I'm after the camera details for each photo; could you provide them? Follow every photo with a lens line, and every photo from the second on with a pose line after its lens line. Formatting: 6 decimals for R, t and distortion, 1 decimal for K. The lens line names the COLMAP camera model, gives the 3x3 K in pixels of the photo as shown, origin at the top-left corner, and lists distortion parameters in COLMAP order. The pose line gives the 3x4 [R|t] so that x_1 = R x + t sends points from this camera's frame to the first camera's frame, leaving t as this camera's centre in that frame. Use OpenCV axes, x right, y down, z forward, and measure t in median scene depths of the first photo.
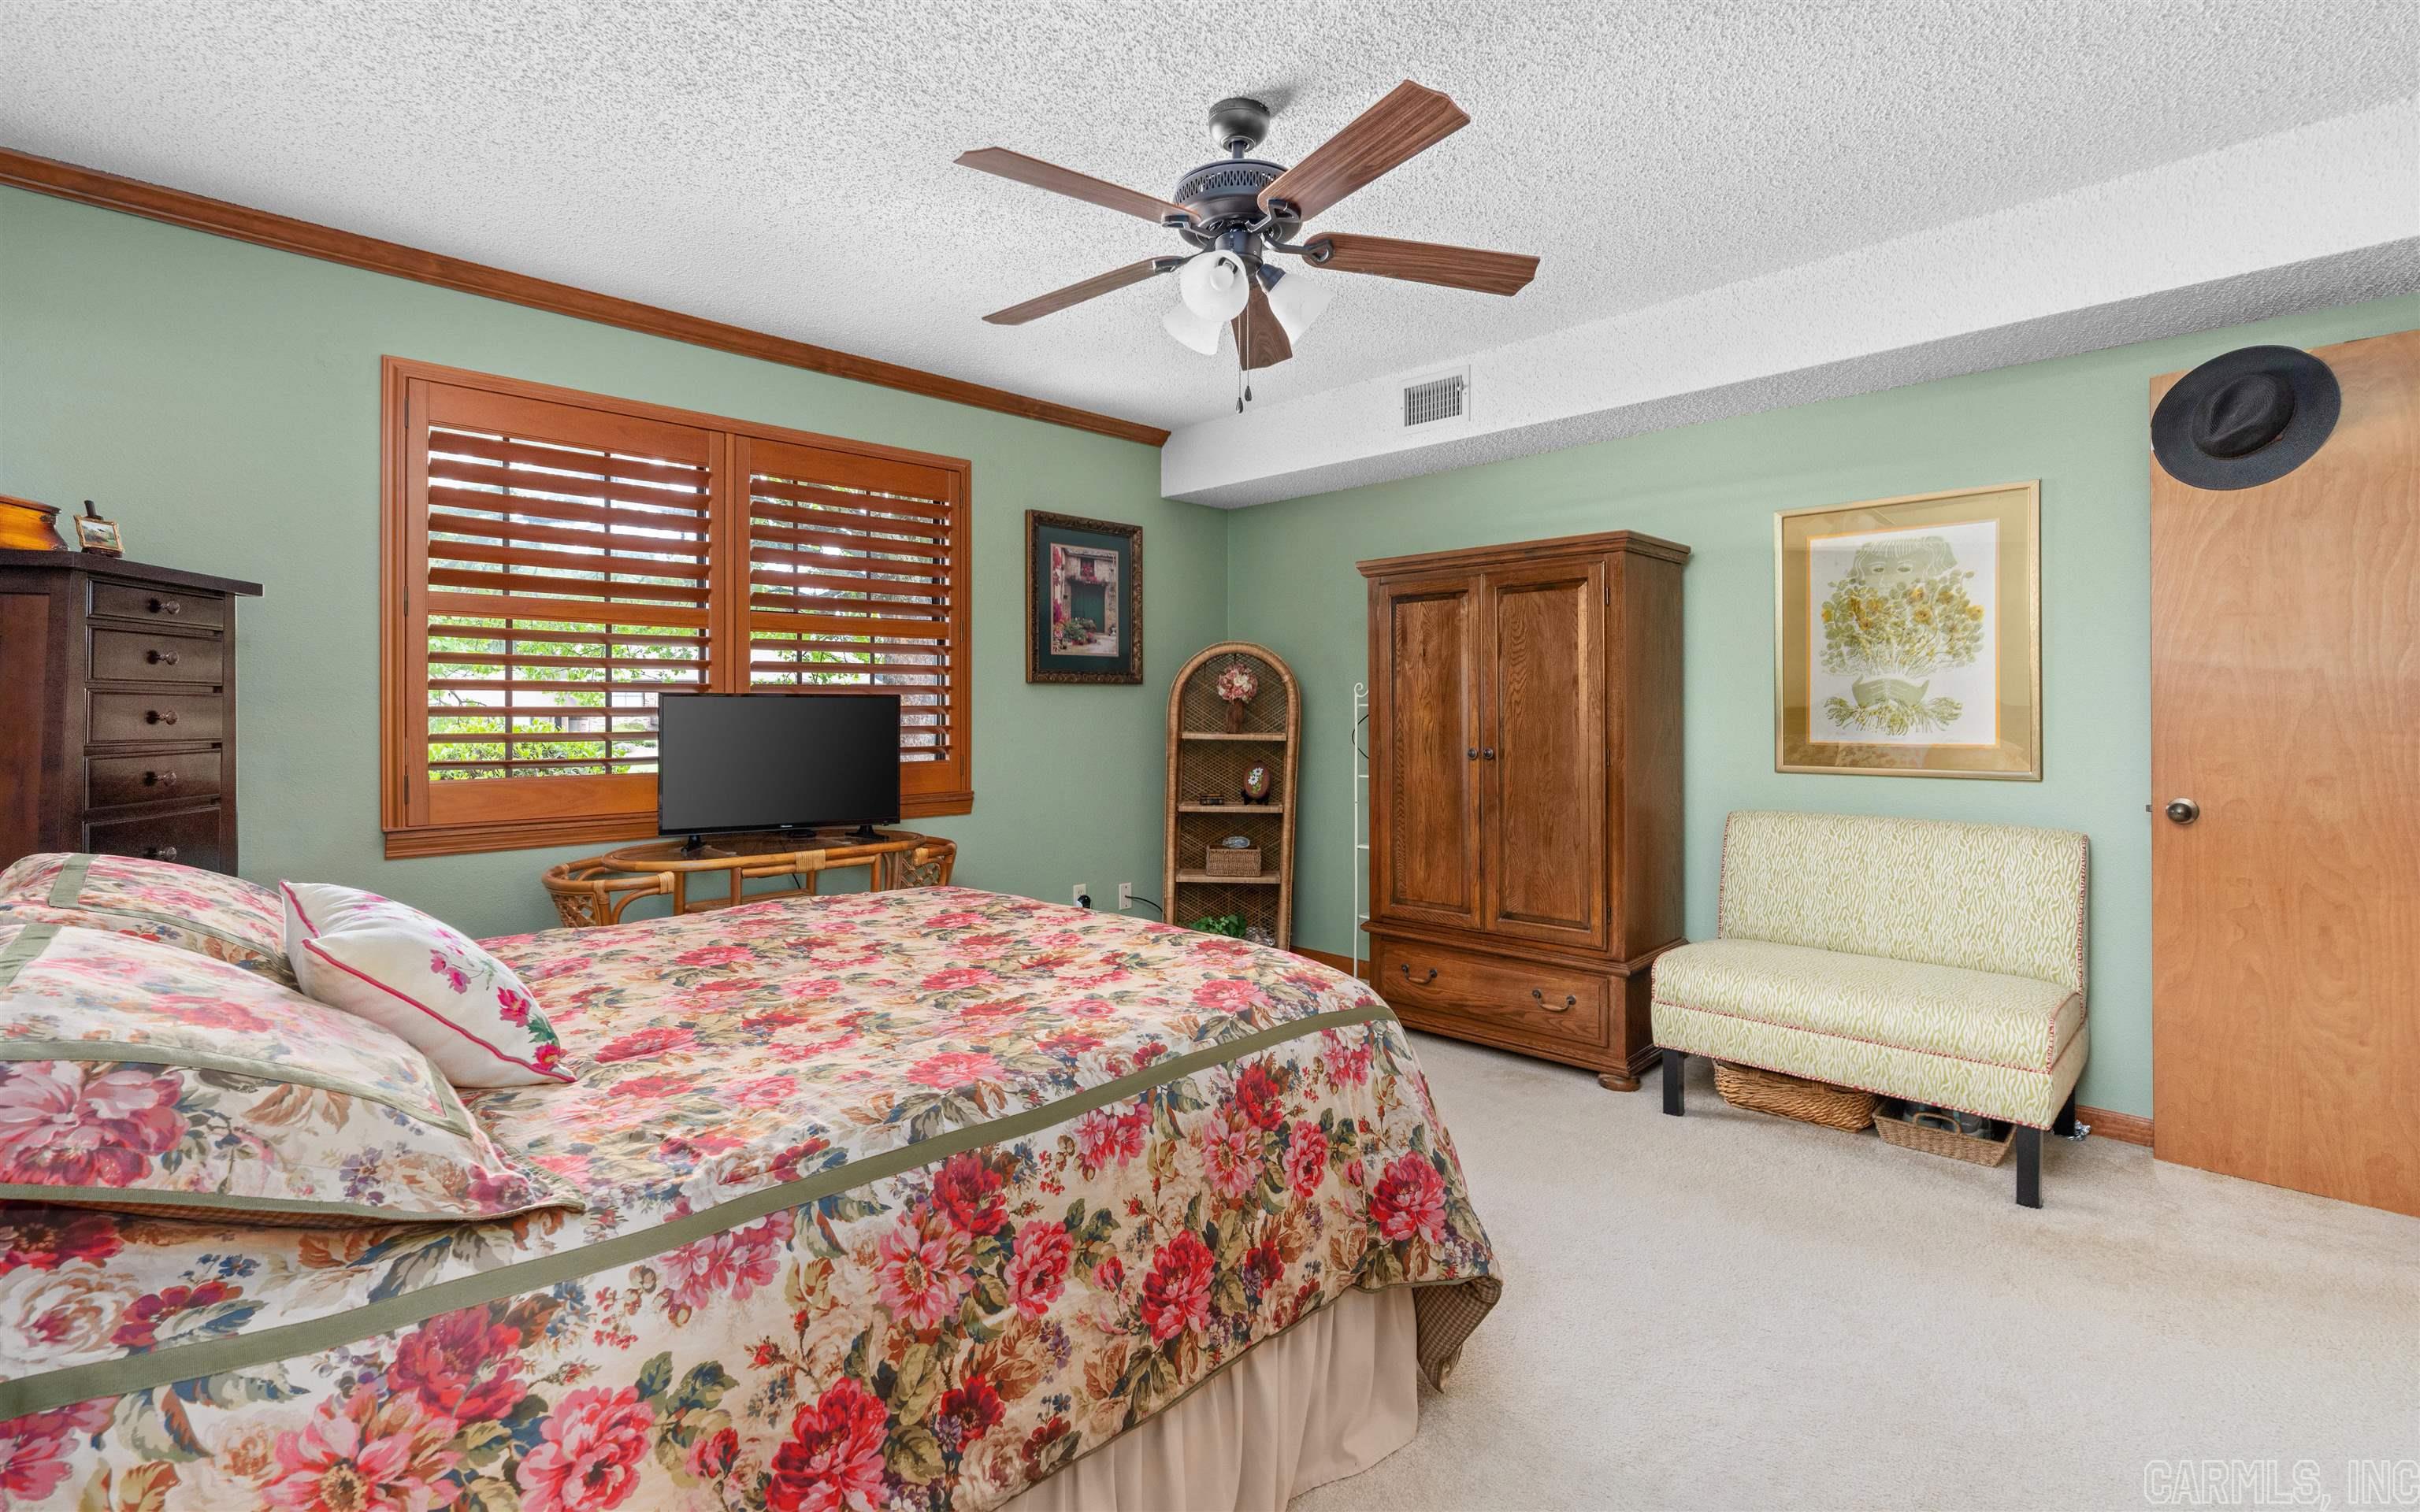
lens RADIAL K [[1098.0, 0, 1192.8], [0, 1098.0, 710.5], [0, 0, 1]] dist [-0.005434, 0.003044]
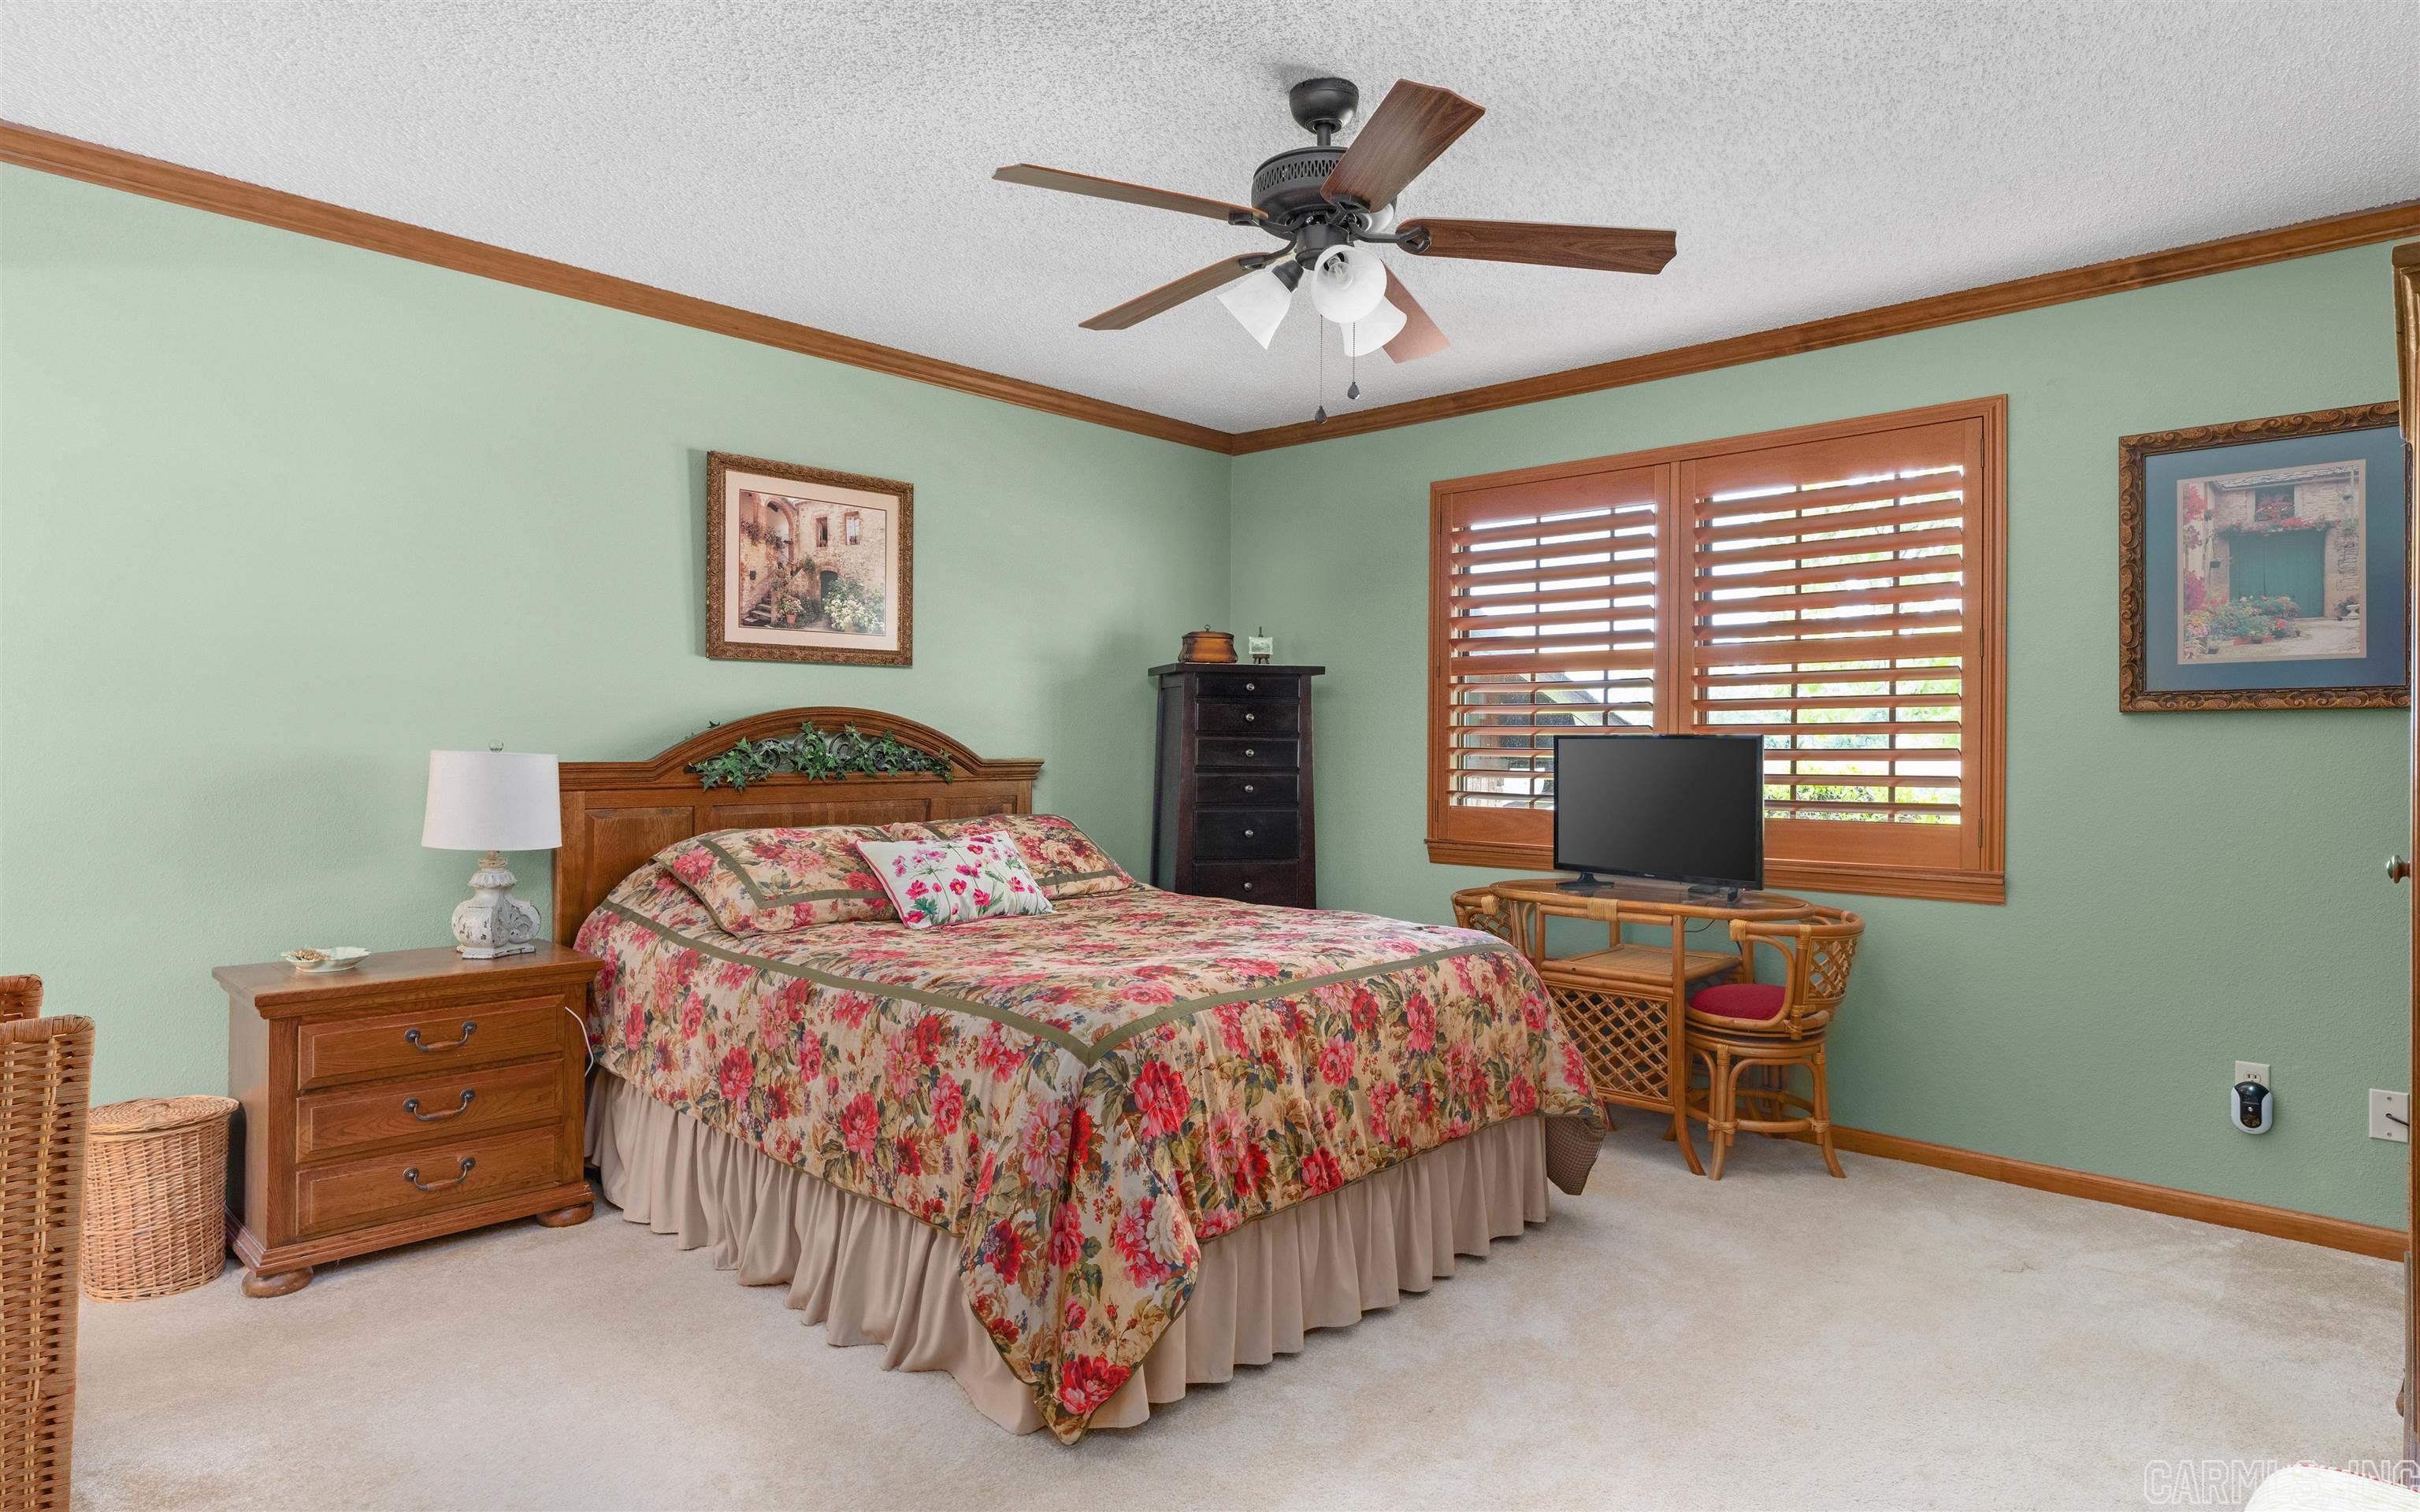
lens RADIAL K [[1356.5, 0, 1210.2], [0, 1356.5, 740.7], [0, 0, 1]] dist [0.003547, 0.000474]
pose [[0.038766, -0.004292, -0.999239, 1.047286], [-0.009596, 0.999943, -0.004667, -0.001453], [0.999202, 0.009770, 0.038723, 0.778967]]
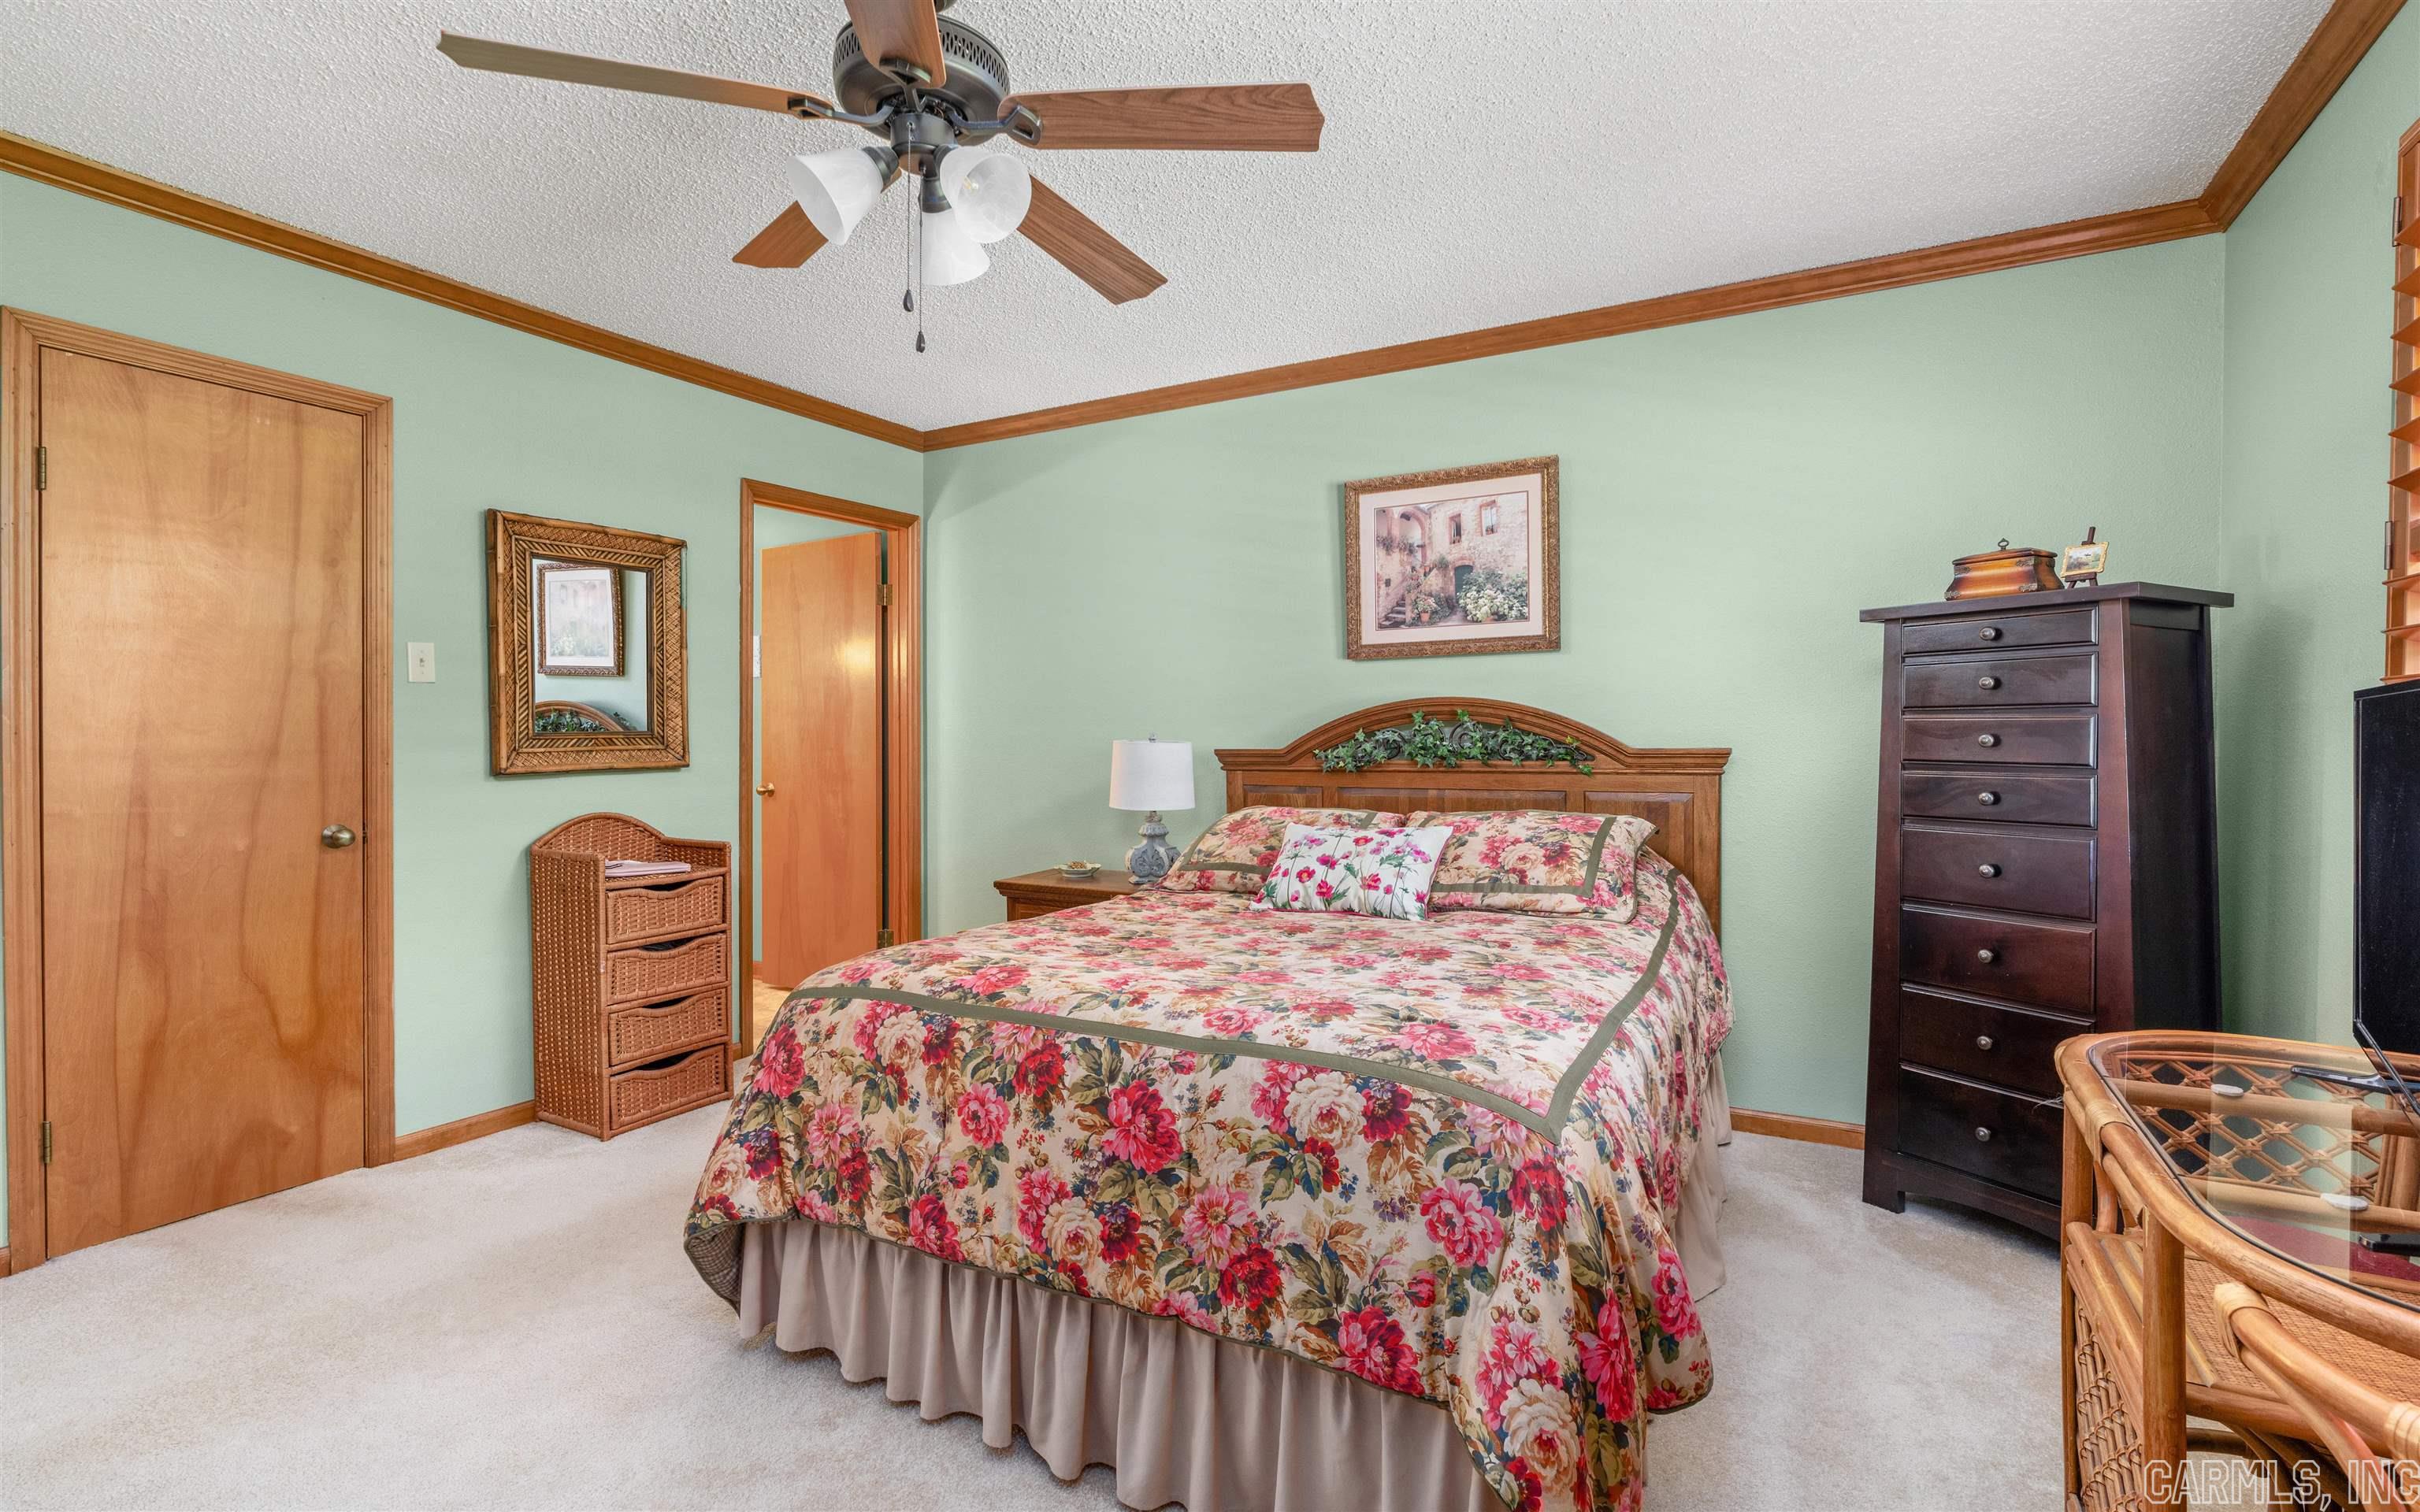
lens RADIAL K [[1098.0, 0, 1209.4], [0, 1098.0, 748.4], [0, 0, 1]] dist [-0.005434, 0.003044]
pose [[-0.960206, 0.004745, -0.279252, 0.071612], [0.000869, 0.999902, 0.013999, -0.001192], [0.279291, 0.013199, -0.960116, 1.612564]]
